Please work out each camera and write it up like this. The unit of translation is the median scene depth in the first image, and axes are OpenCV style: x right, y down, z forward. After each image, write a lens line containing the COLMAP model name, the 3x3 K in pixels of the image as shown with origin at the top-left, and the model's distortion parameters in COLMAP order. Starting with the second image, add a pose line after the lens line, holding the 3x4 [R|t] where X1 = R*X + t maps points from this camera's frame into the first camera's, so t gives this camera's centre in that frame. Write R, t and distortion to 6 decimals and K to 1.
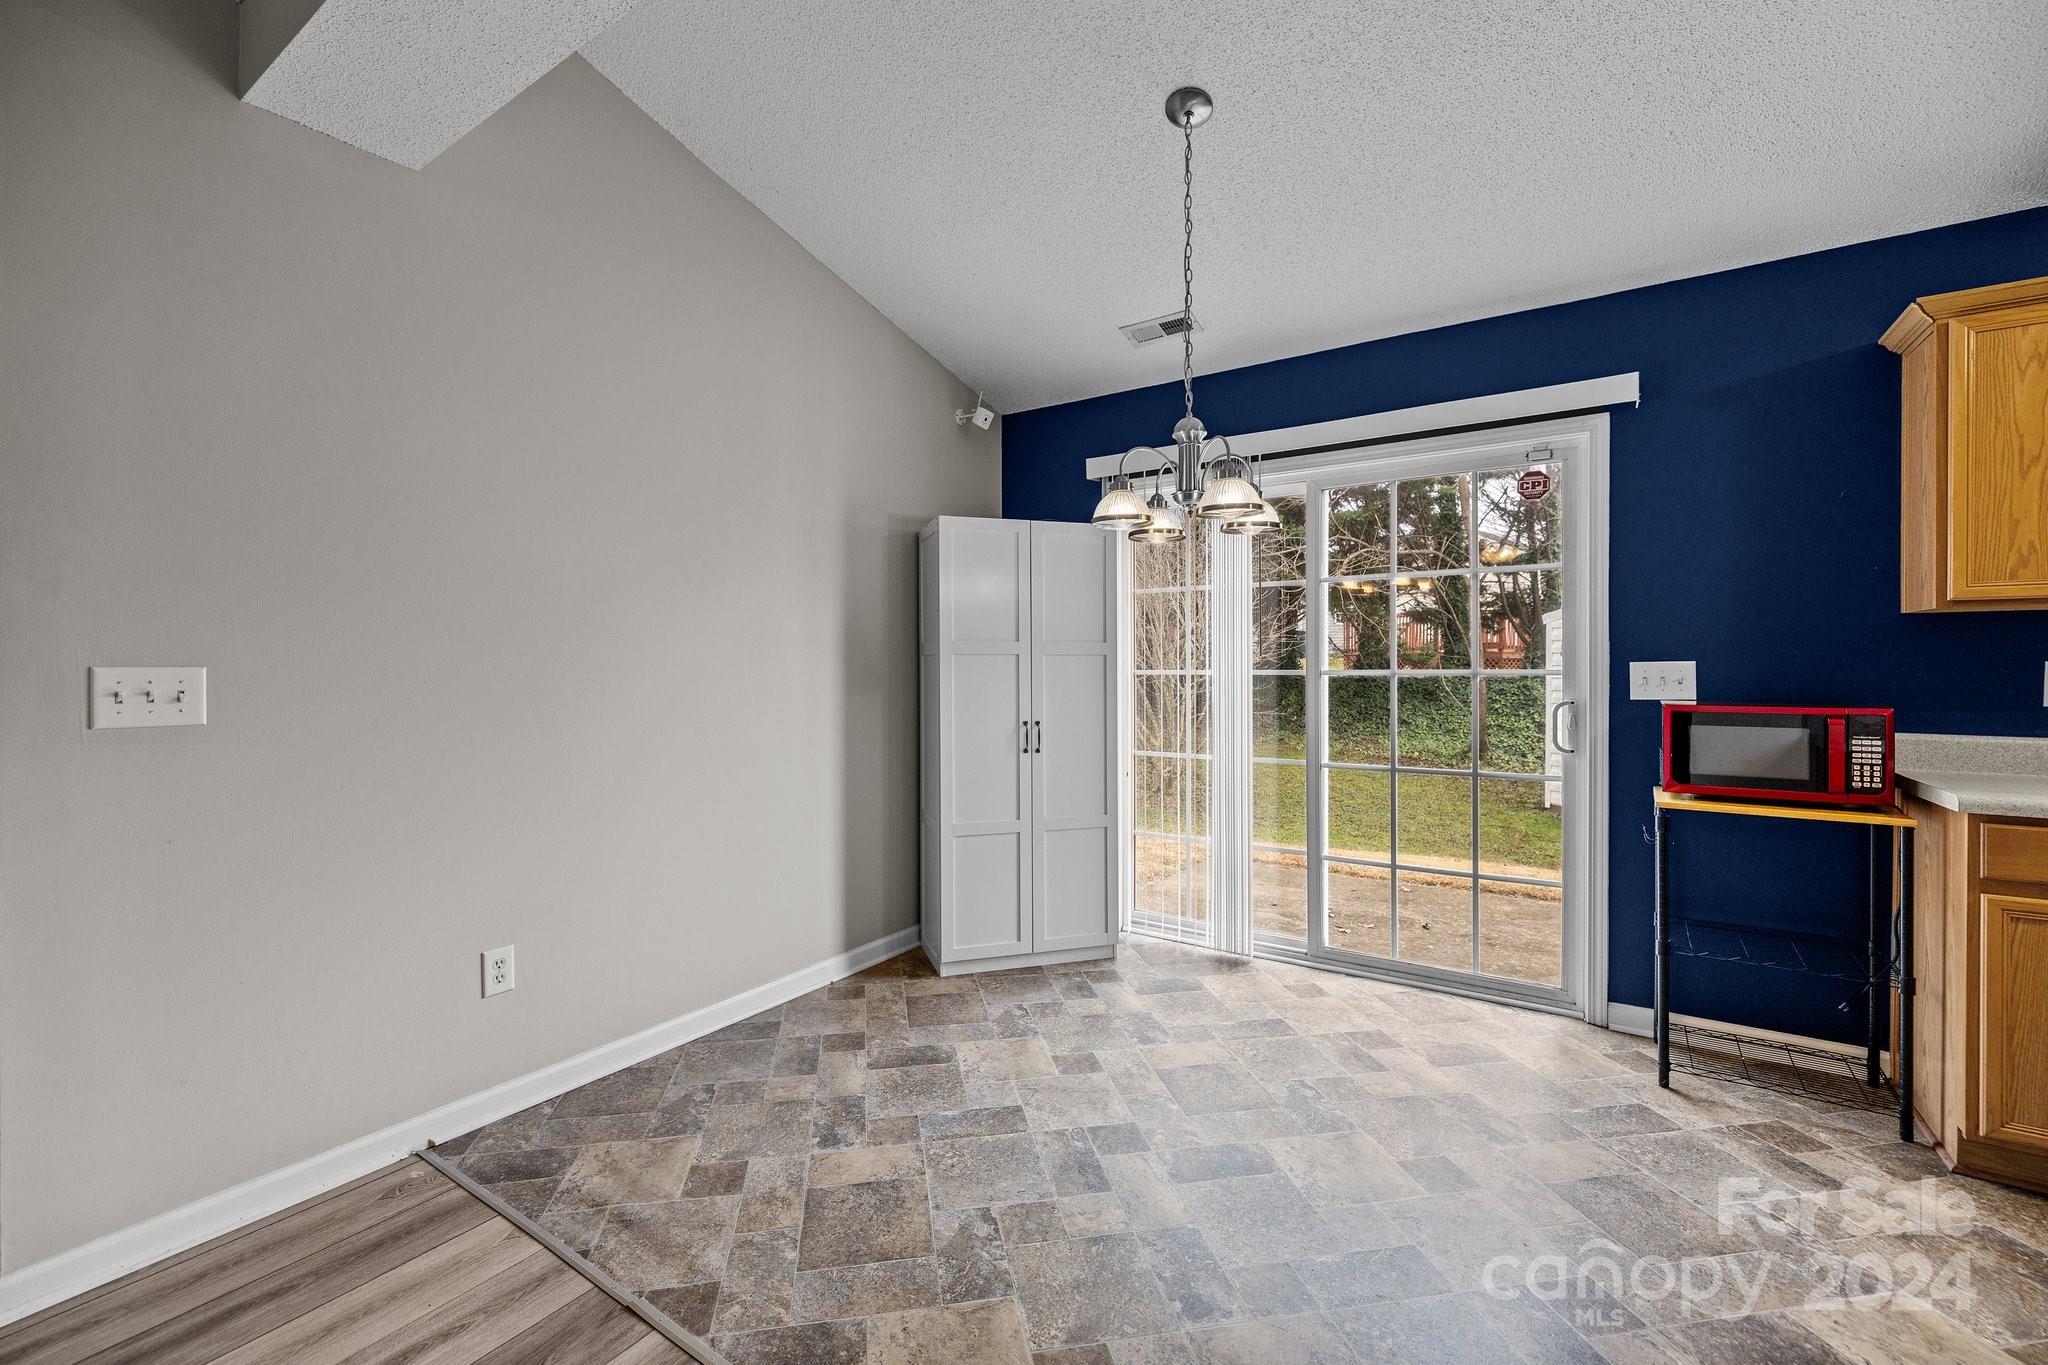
lens RADIAL K [[868.1, 0, 1001.7], [0, 868.1, 669.4], [0, 0, 1]] dist [0.002375, -0.001402]
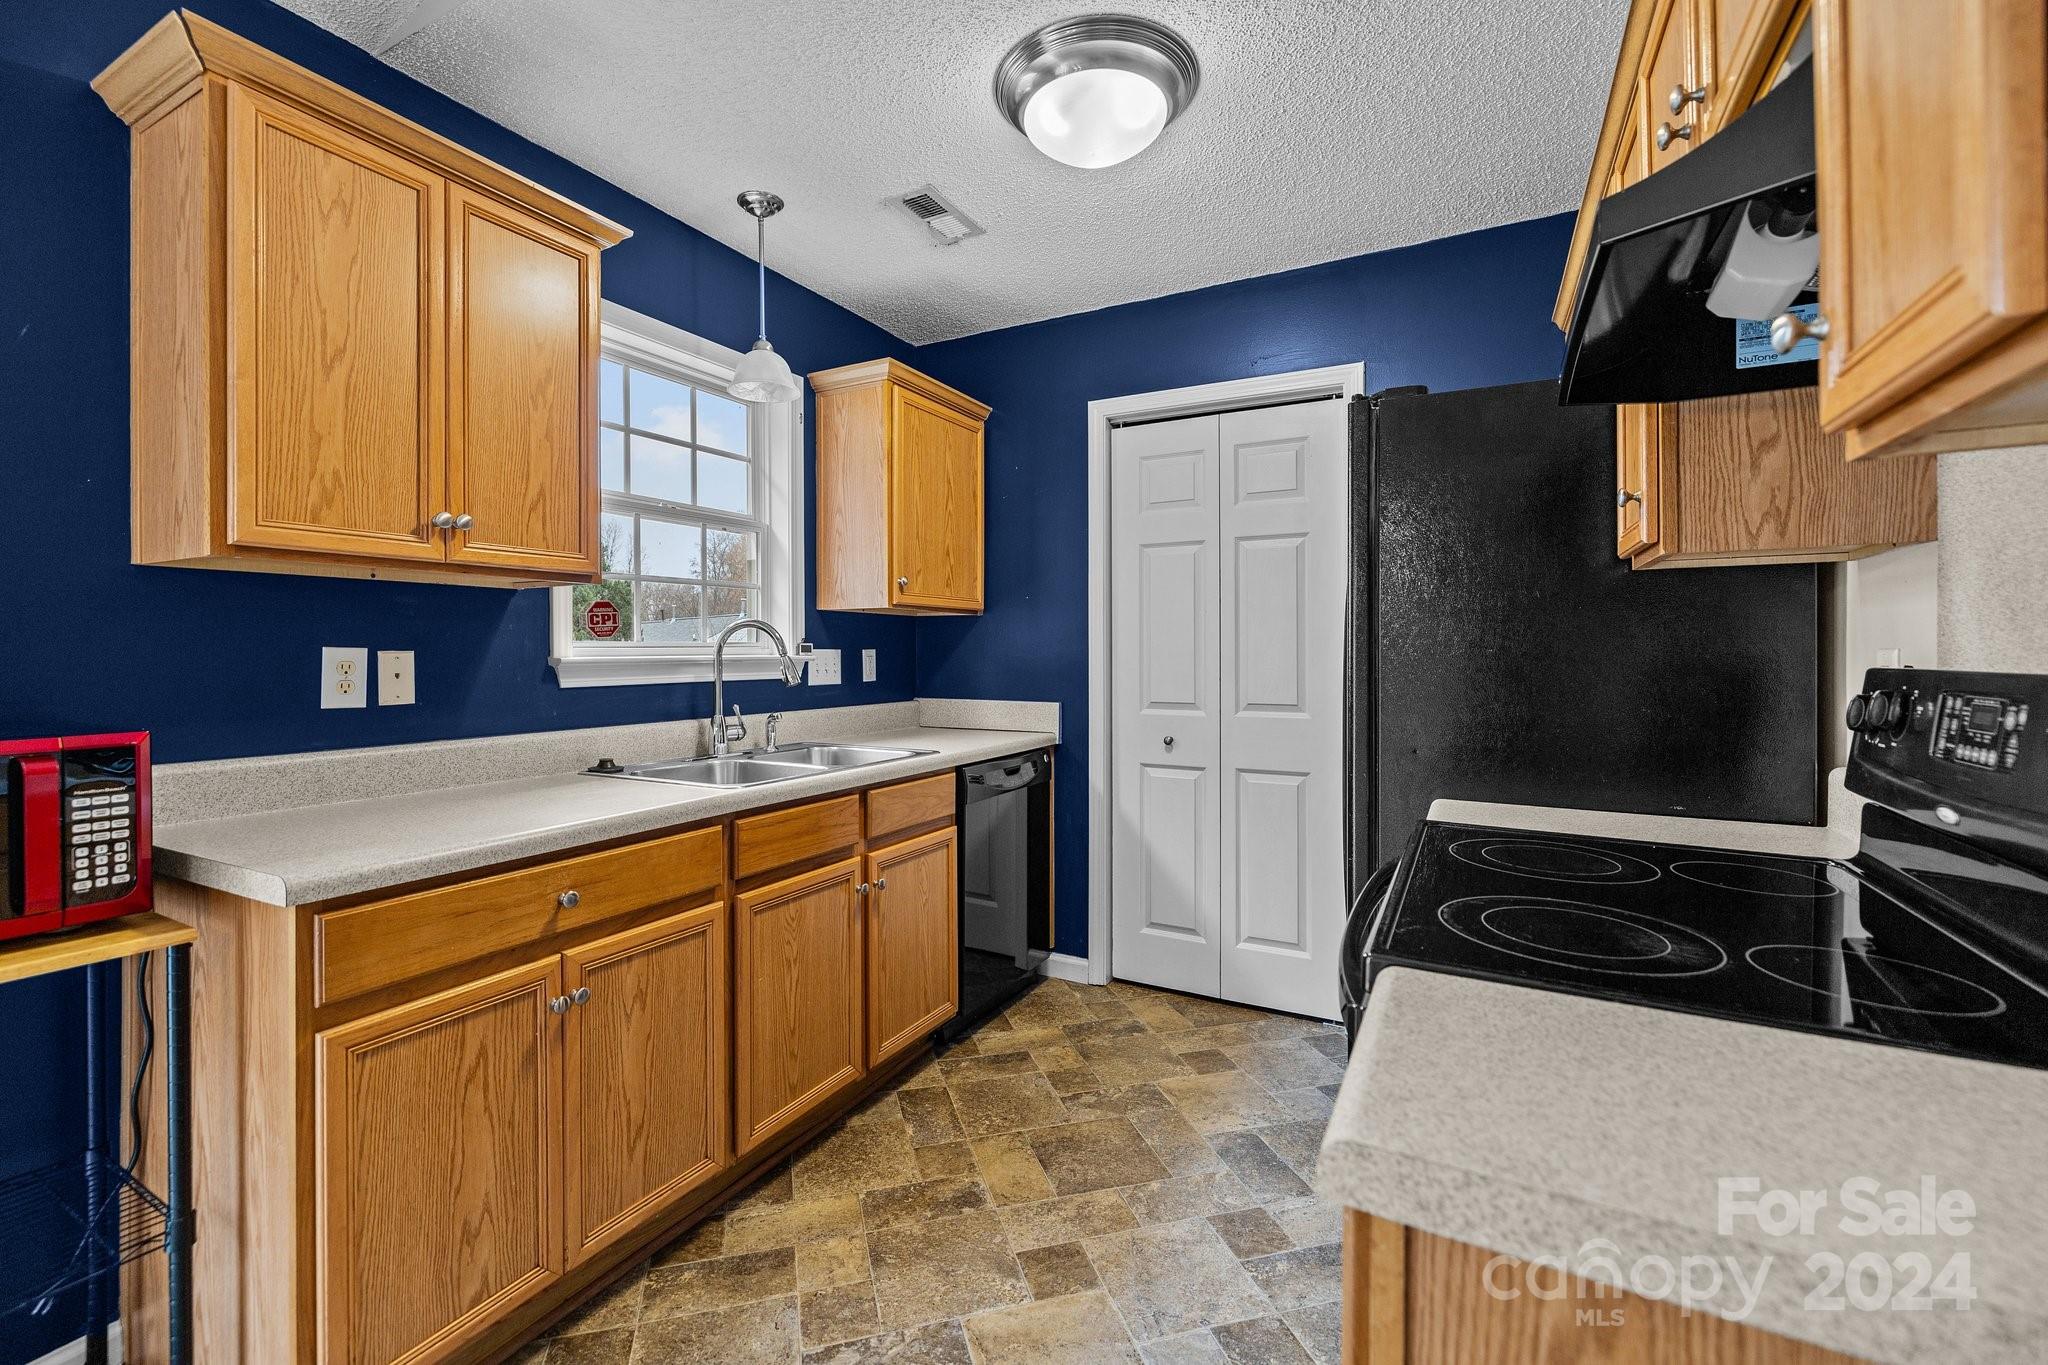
lens RADIAL K [[868.1, 0, 1016.1], [0, 868.1, 651.6], [0, 0, 1]] dist [0.002375, -0.001402]
pose [[-0.103294, 0.002204, 0.994648, 0.424474], [0.007621, 0.999970, -0.001425, 0.000765], [-0.994622, 0.007433, -0.103307, 0.510209]]
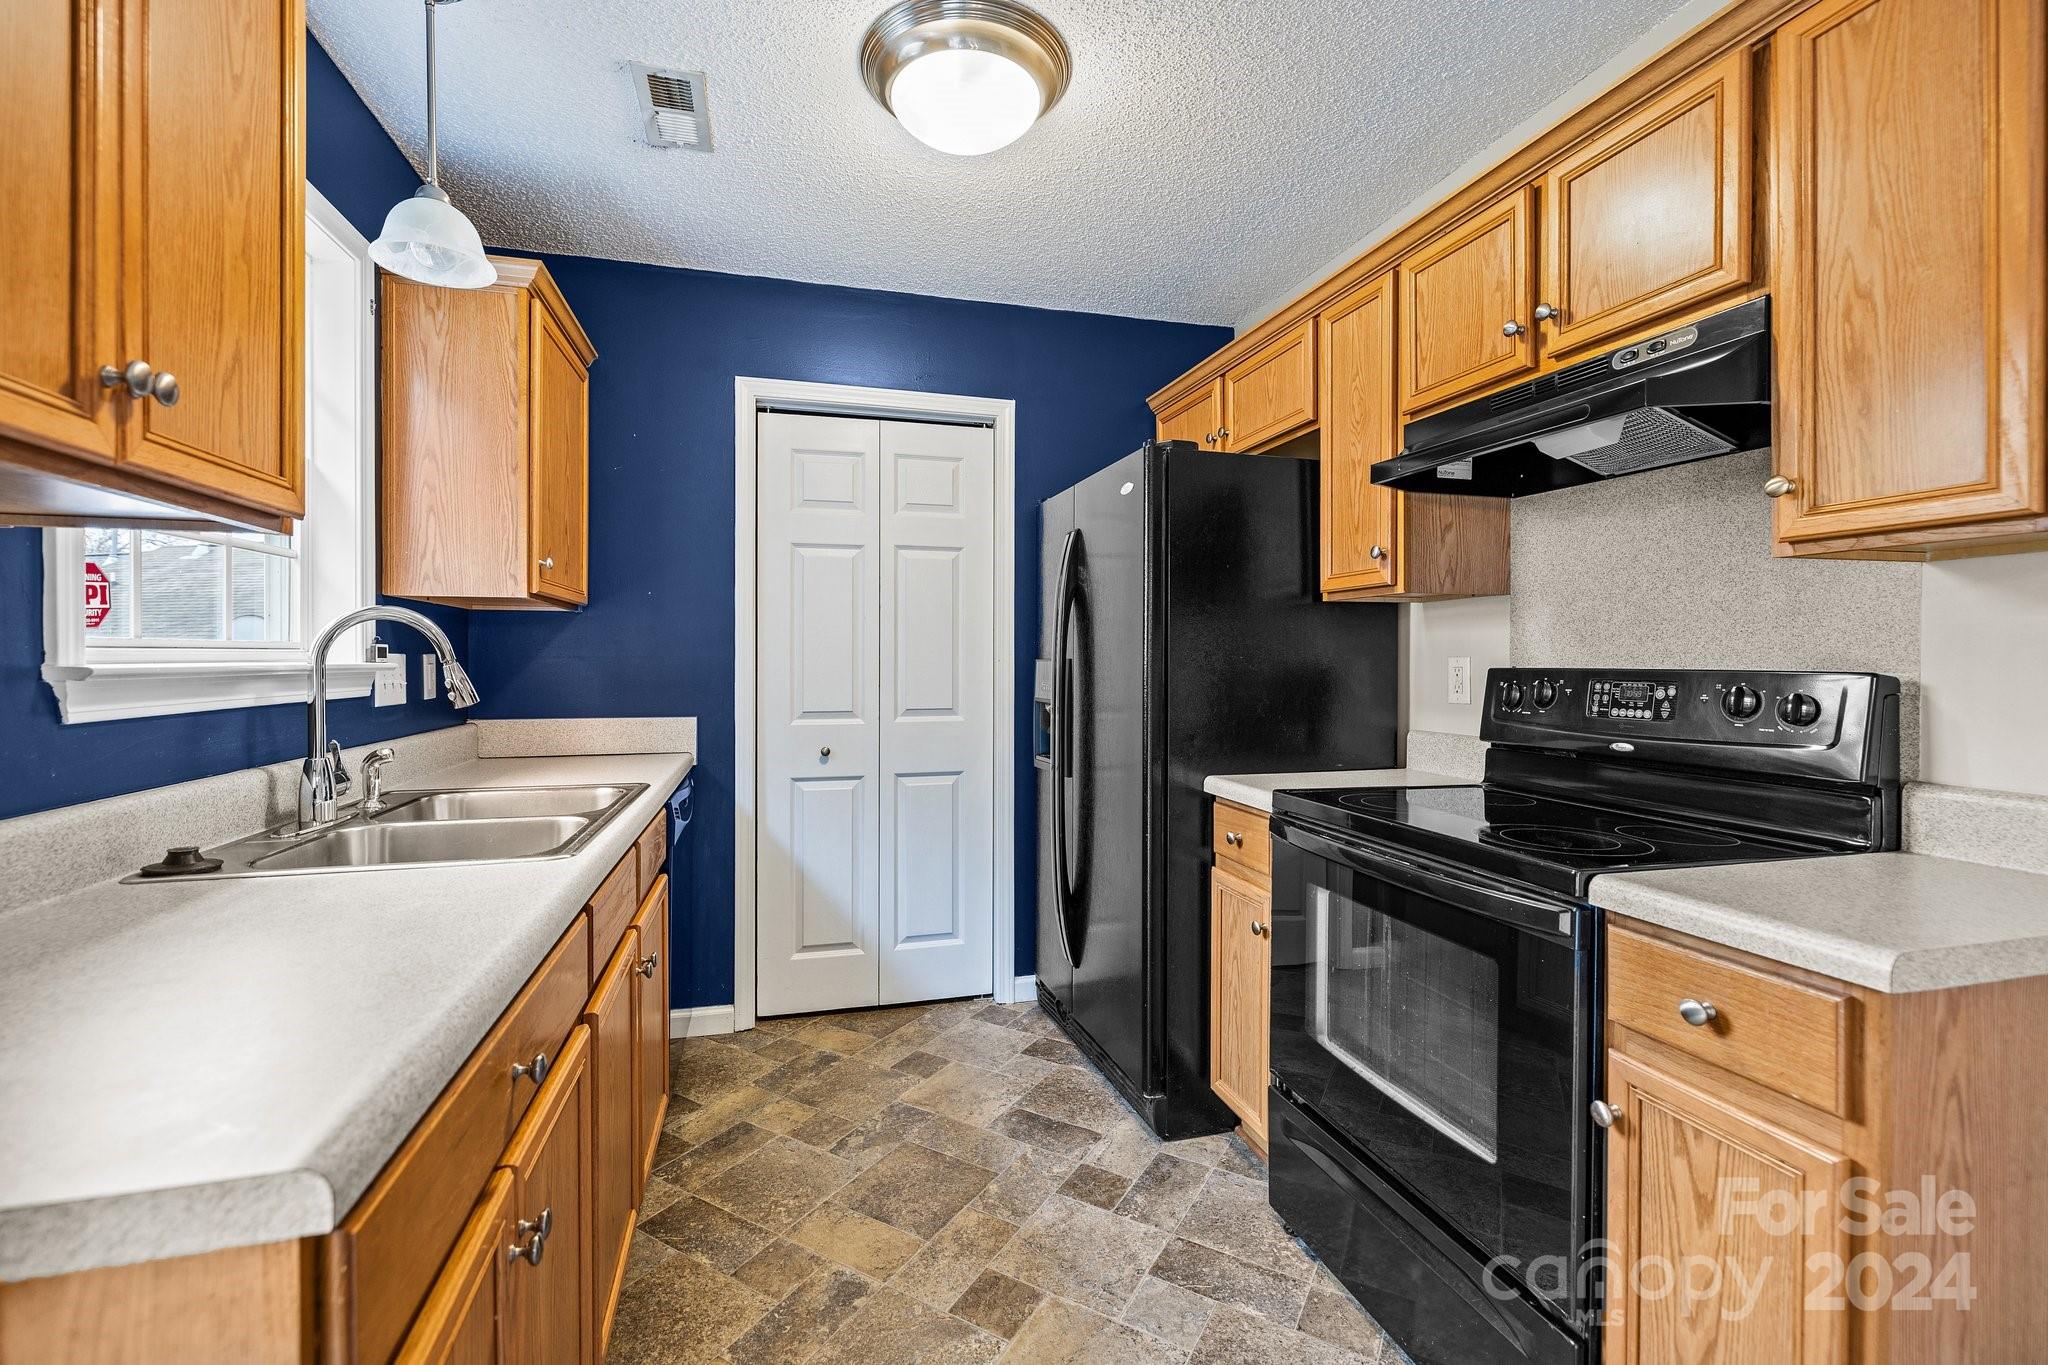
lens RADIAL K [[868.1, 0, 1012.7], [0, 868.1, 663.2], [0, 0, 1]] dist [0.002375, -0.001402]
pose [[-0.762171, -0.000831, 0.647375, 0.692960], [0.005012, 0.999962, 0.007184, 0.000045], [-0.647356, 0.008720, -0.762138, 0.933602]]
